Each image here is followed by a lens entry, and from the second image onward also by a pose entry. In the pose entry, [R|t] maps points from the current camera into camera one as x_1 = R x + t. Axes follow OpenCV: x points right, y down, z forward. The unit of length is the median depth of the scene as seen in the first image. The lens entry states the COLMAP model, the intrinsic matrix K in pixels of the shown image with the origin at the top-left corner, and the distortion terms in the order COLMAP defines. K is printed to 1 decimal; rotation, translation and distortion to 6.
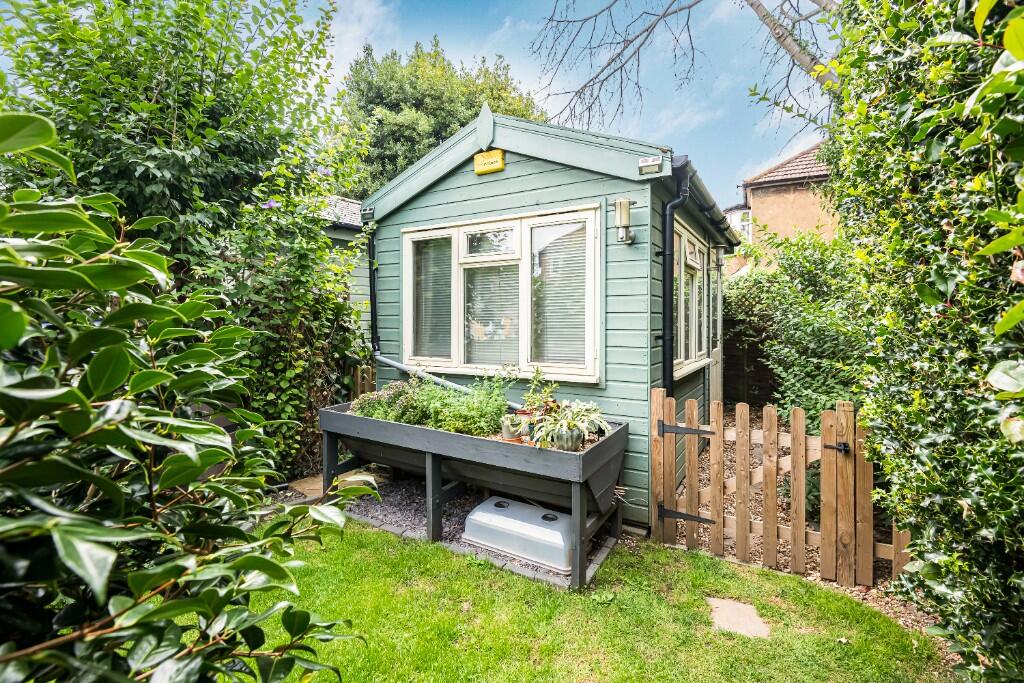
lens RADIAL K [[465.3, 0, 516.3], [0, 465.3, 321.0], [0, 0, 1]] dist [0.008432, -0.010002]
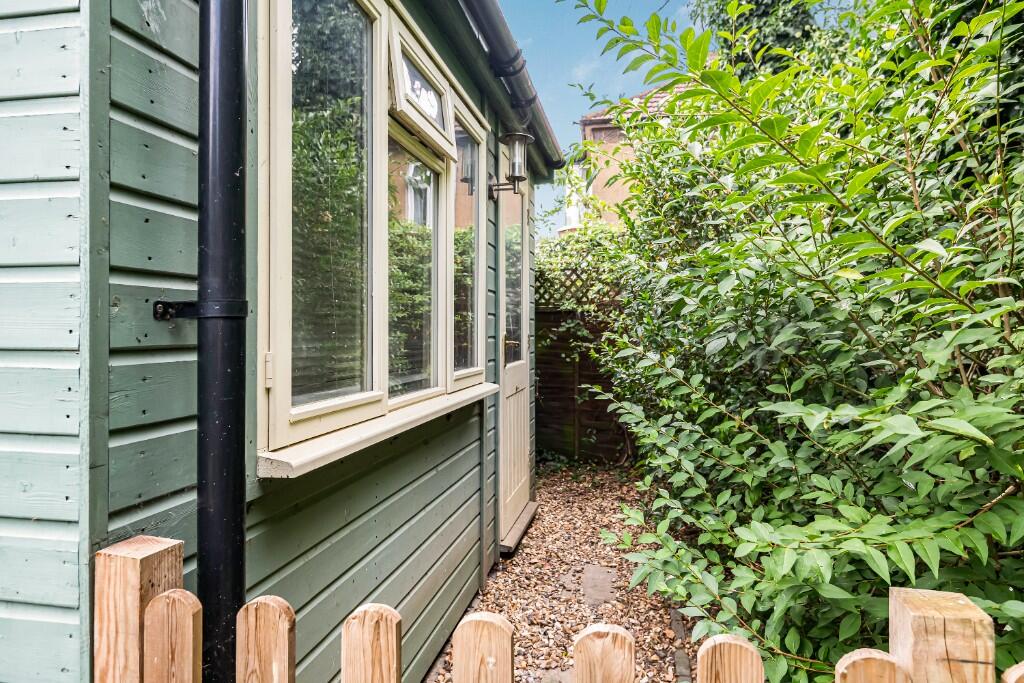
lens RADIAL K [[612.7, 0, 513.4], [0, 612.7, 337.5], [0, 0, 1]] dist [0.002120, -0.002500]
pose [[0.945534, -0.001674, 0.325519, 0.191420], [-0.001282, 0.999960, 0.008869, 0.024550], [-0.325520, -0.008803, 0.945494, 0.347088]]
